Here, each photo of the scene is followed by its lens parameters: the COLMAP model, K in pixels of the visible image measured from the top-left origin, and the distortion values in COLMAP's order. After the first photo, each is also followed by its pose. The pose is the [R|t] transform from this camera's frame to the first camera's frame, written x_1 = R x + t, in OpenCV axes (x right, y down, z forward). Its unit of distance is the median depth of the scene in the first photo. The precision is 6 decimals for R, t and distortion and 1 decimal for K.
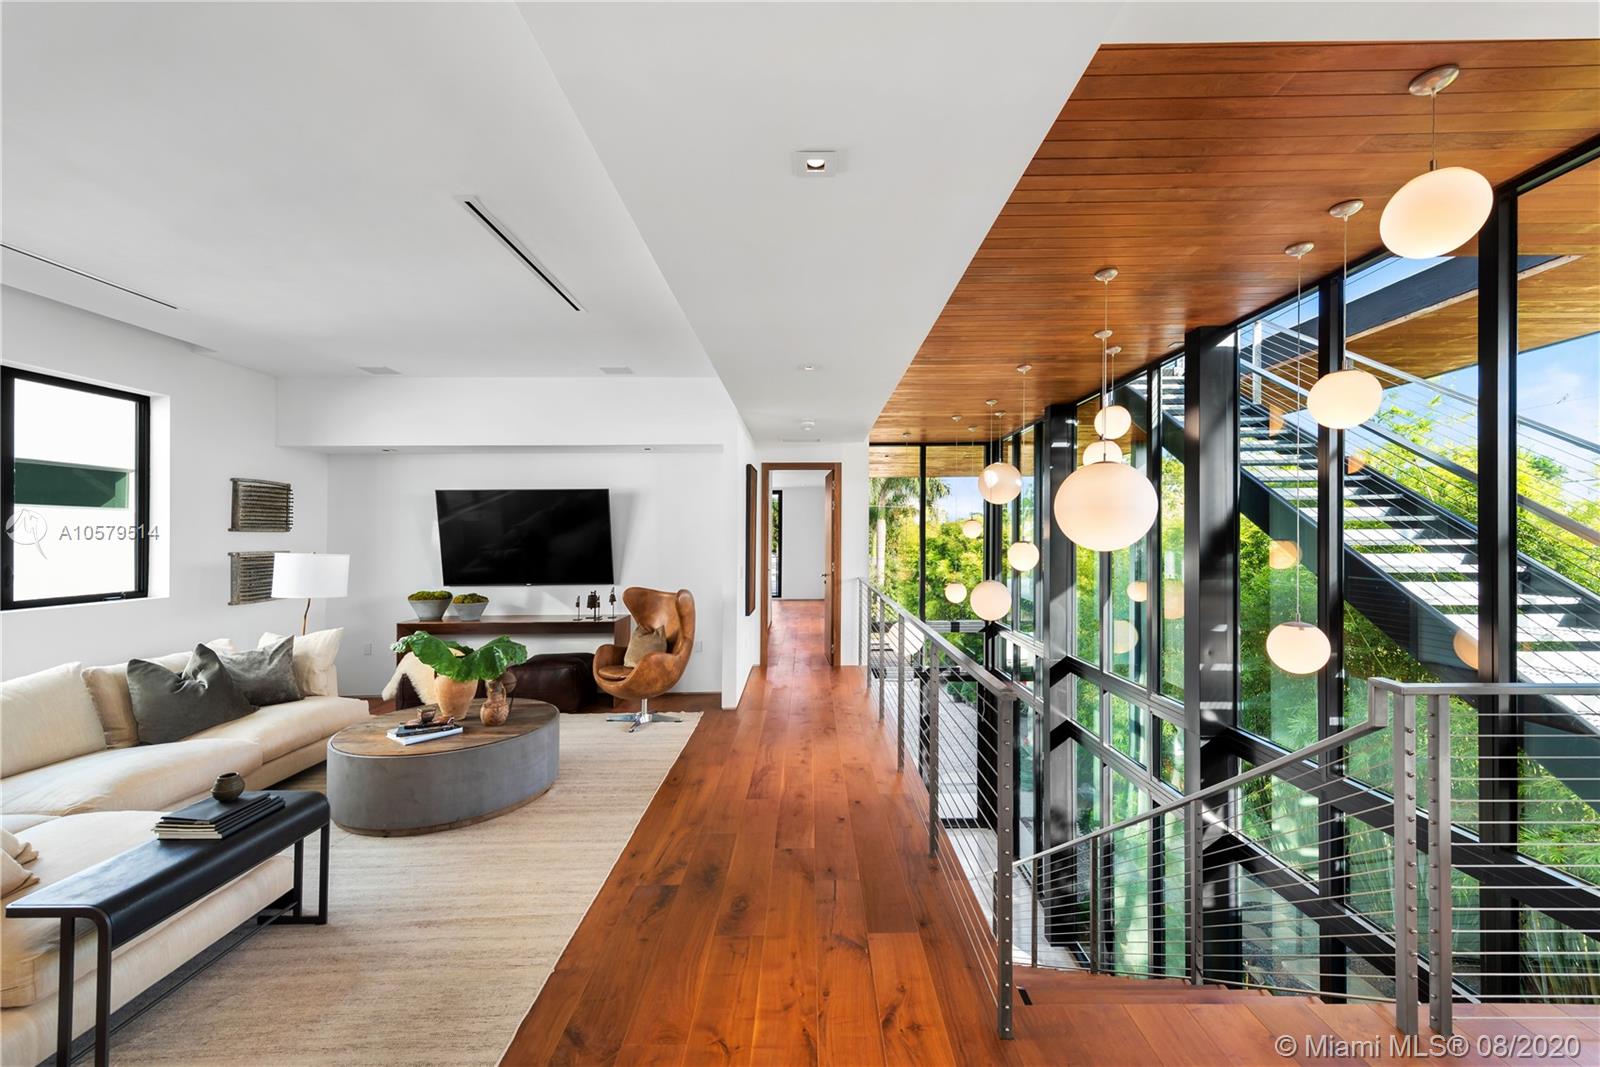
lens RADIAL K [[634.4, 0, 811.7], [0, 634.4, 529.0], [0, 0, 1]] dist [0.008124, -0.000609]
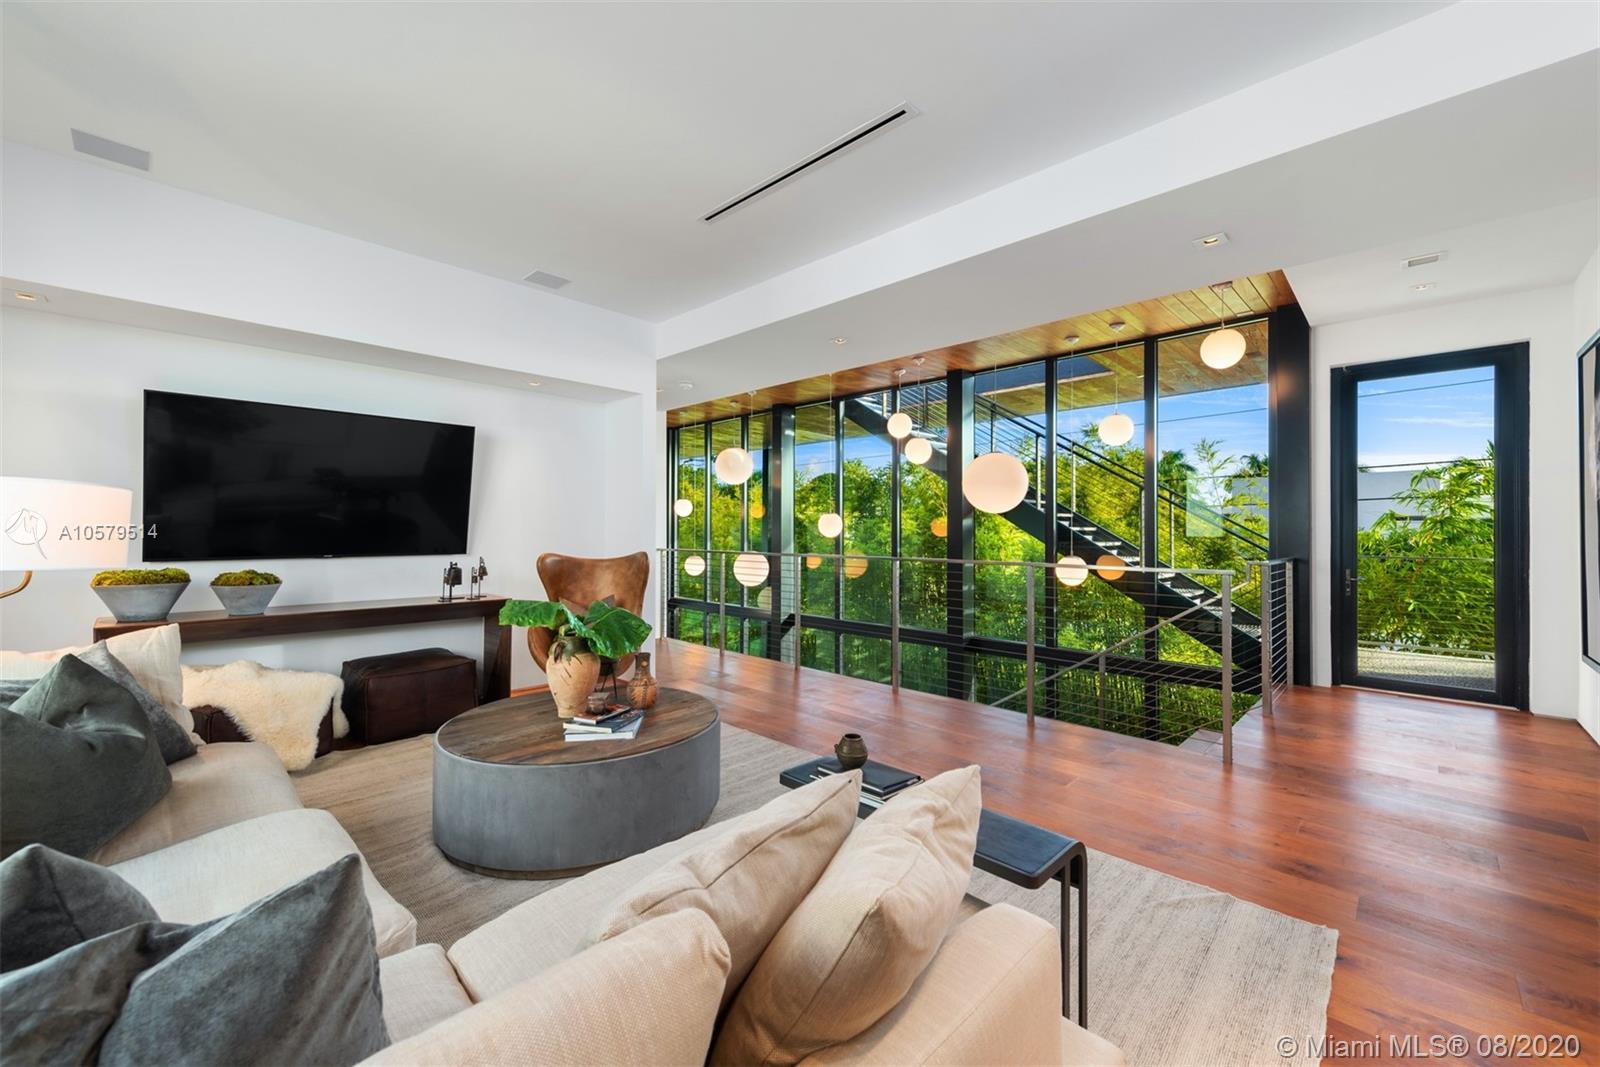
lens RADIAL K [[634.4, 0, 794.2], [0, 634.4, 524.4], [0, 0, 1]] dist [0.008124, -0.000609]
pose [[0.700113, 0.016657, 0.713838, -0.788997], [-0.019379, 0.999803, -0.004324, 0.064948], [-0.713769, -0.010807, 0.700298, 0.262889]]
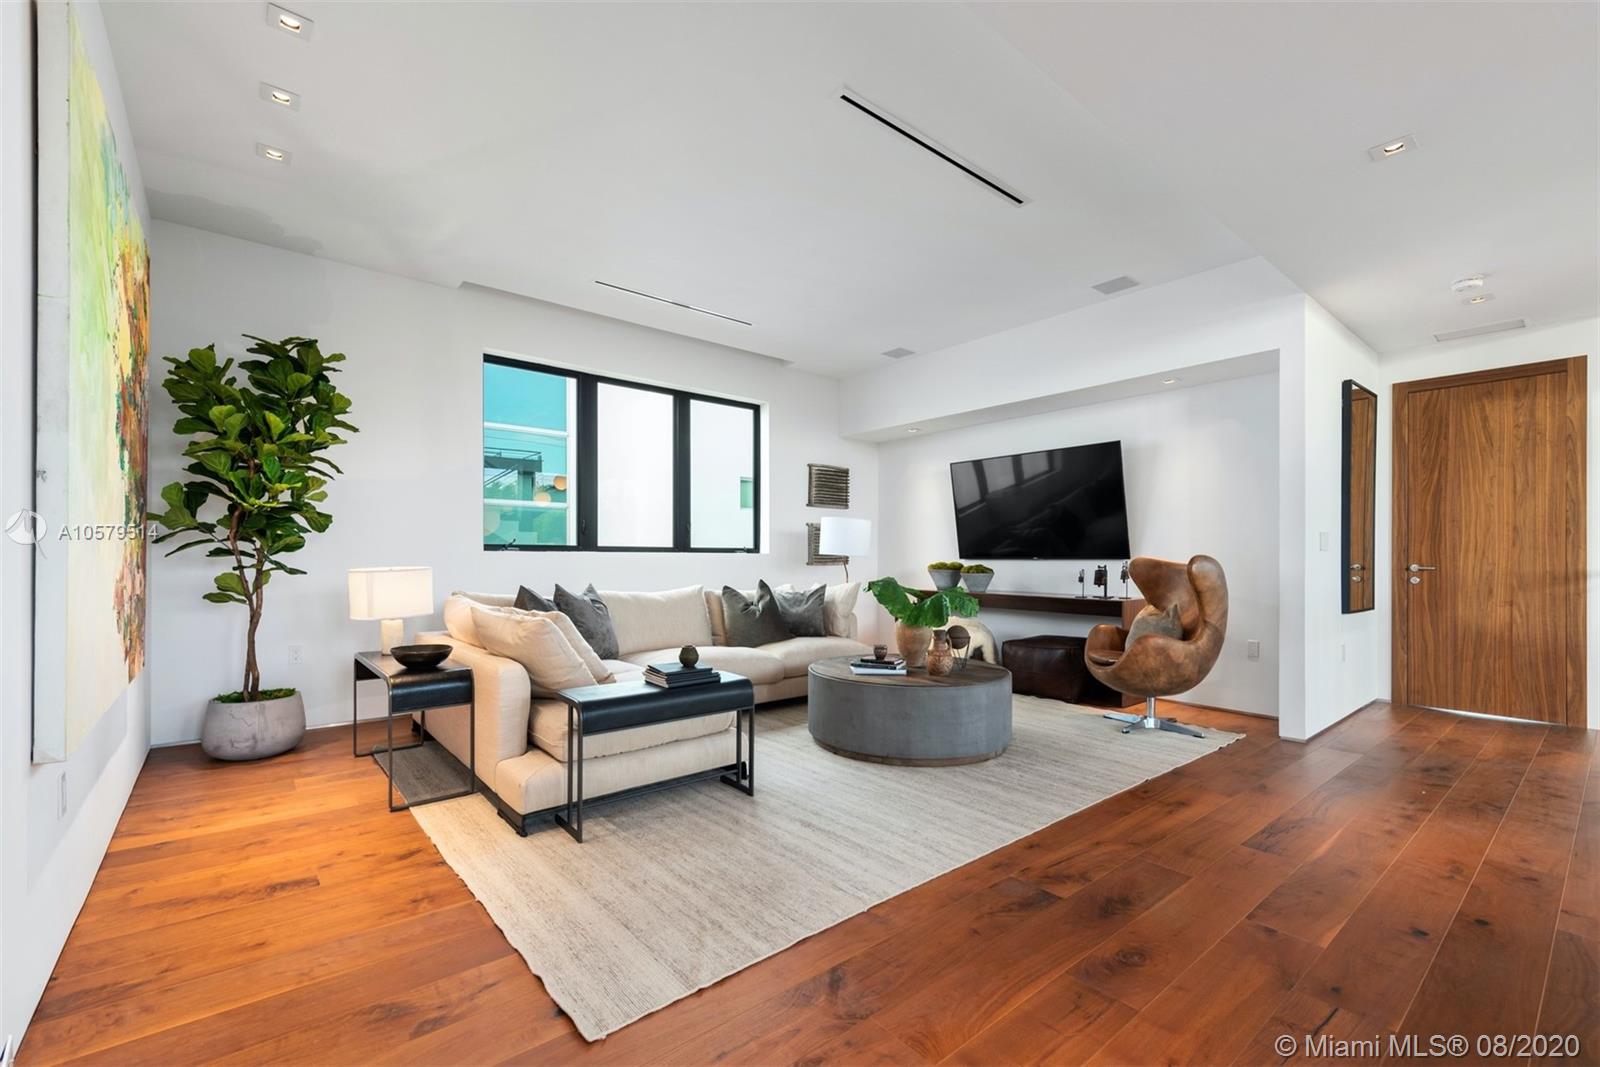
lens RADIAL K [[669.5, 0, 796.9], [0, 669.5, 551.9], [0, 0, 1]] dist [0.003405, 0.000201]
pose [[0.629042, 0.003889, -0.777361, 0.119182], [0.000211, 0.999987, 0.005173, 0.100433], [0.777371, -0.003418, 0.629033, 0.177696]]
